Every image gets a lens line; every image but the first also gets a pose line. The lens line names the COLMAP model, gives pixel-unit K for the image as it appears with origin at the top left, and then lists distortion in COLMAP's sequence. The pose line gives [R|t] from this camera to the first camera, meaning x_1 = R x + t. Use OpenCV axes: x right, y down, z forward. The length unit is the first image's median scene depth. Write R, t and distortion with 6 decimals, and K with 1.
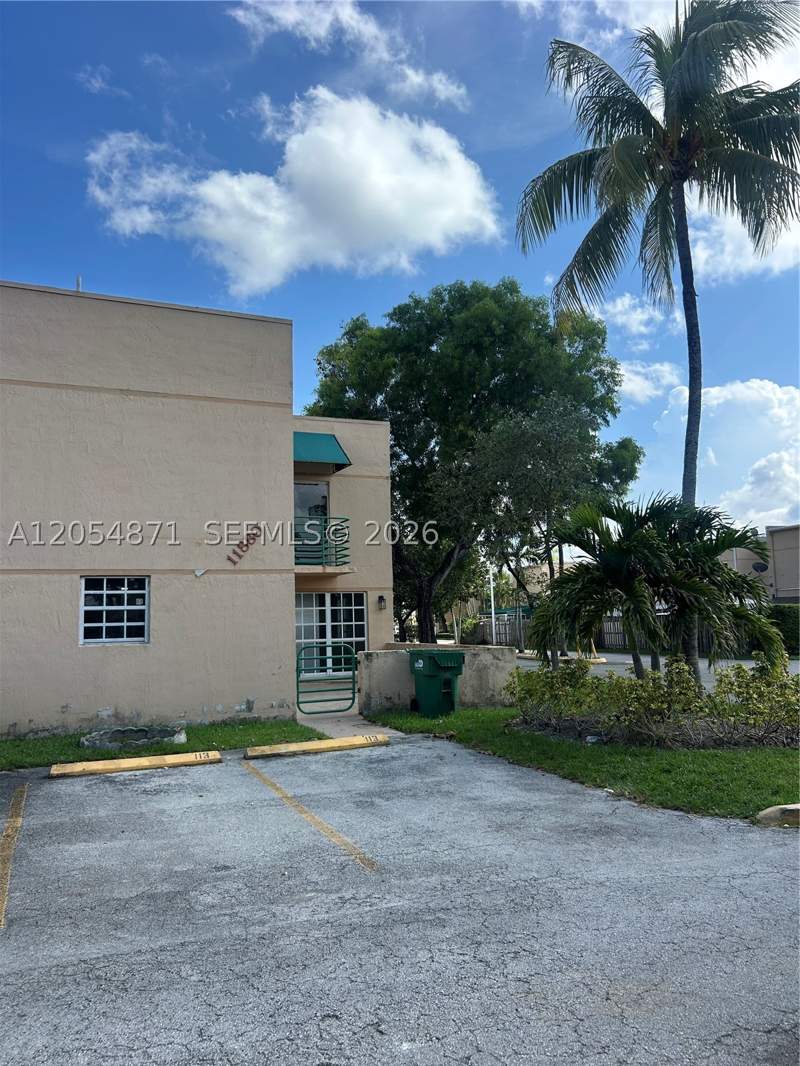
lens RADIAL K [[806.5, 0, 397.9], [0, 806.5, 535.7], [0, 0, 1]] dist [0.009668, -0.008602]
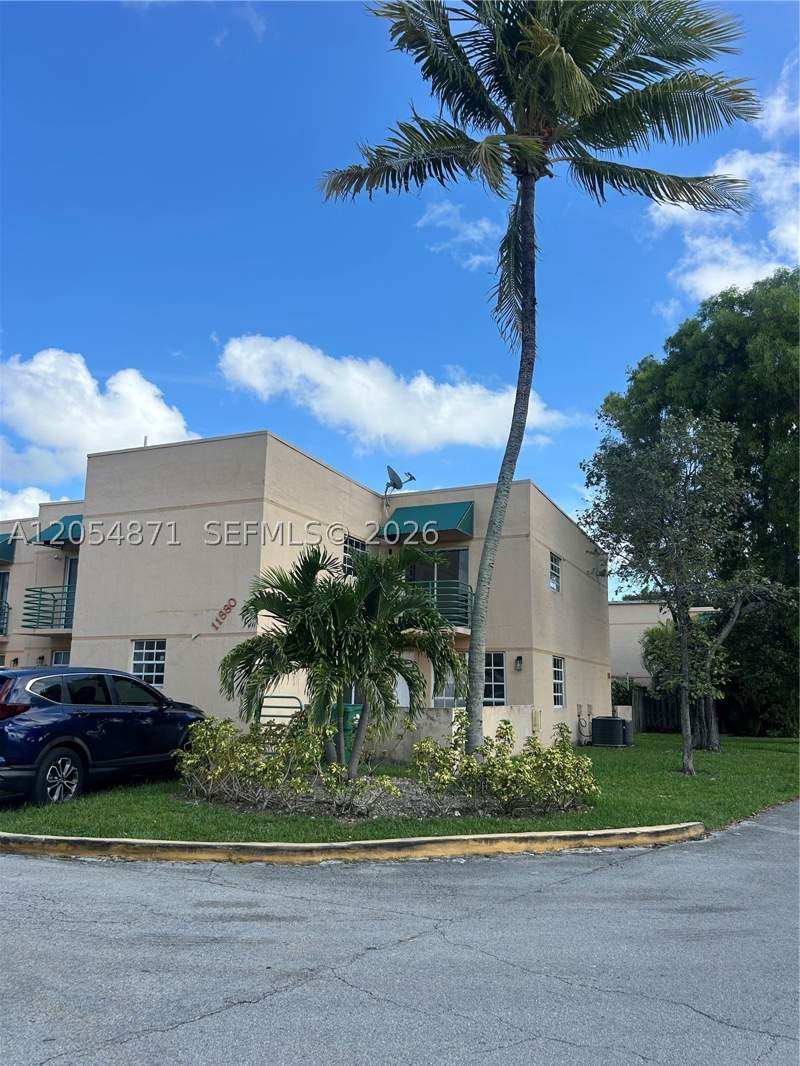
lens RADIAL K [[806.5, 0, 397.9], [0, 806.5, 535.7], [0, 0, 1]] dist [0.009668, -0.008602]
pose [[0.663207, -0.109500, -0.740383, 0.986395], [0.050486, 0.993532, -0.101716, 0.033517], [0.746731, 0.030080, 0.664445, 0.361632]]
